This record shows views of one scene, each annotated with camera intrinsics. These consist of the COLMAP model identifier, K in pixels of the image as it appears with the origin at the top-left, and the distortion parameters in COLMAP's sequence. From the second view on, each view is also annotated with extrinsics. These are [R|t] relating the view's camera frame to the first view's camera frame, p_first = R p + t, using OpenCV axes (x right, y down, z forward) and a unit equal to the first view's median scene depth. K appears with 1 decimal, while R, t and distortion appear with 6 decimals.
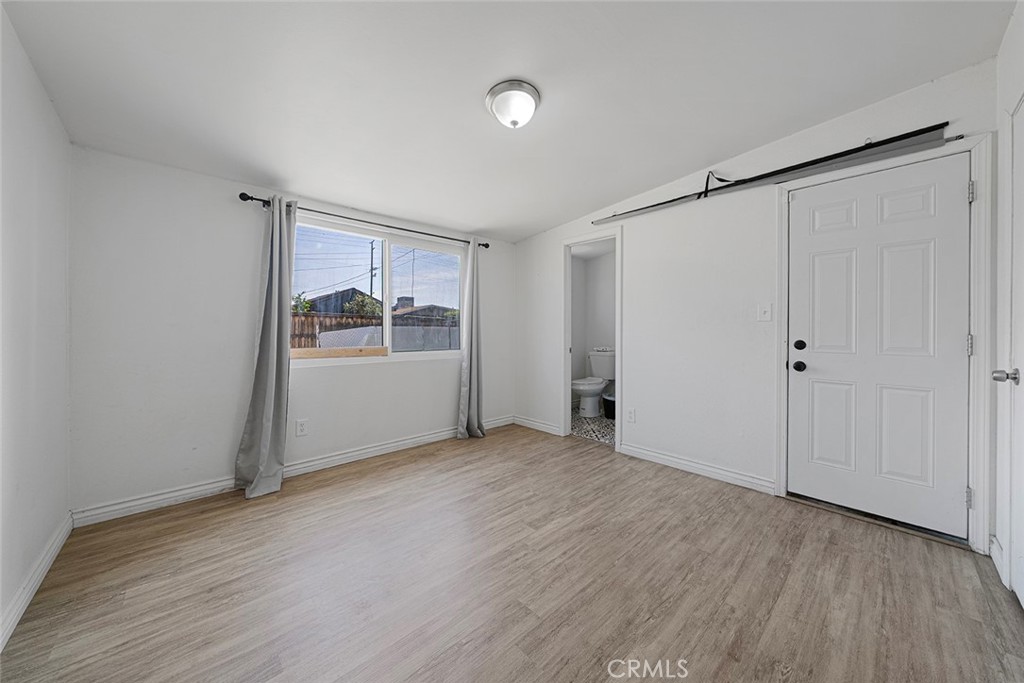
lens RADIAL K [[349.6, 0, 506.5], [0, 349.6, 332.6], [0, 0, 1]] dist [-0.003390, -0.000122]
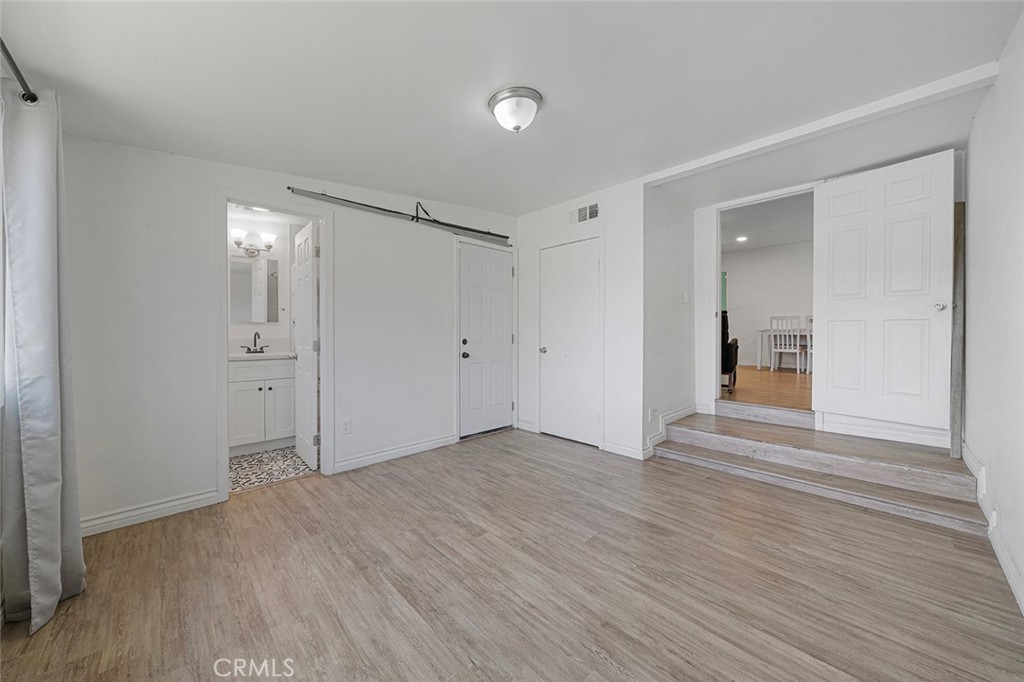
lens RADIAL K [[370.4, 0, 506.7], [0, 370.4, 337.8], [0, 0, 1]] dist [-0.002892, -0.000641]
pose [[-0.012327, -0.015102, 0.999810, -0.828976], [0.003854, 0.999878, 0.015151, -0.006876], [-0.999917, 0.004041, -0.012268, 0.817770]]
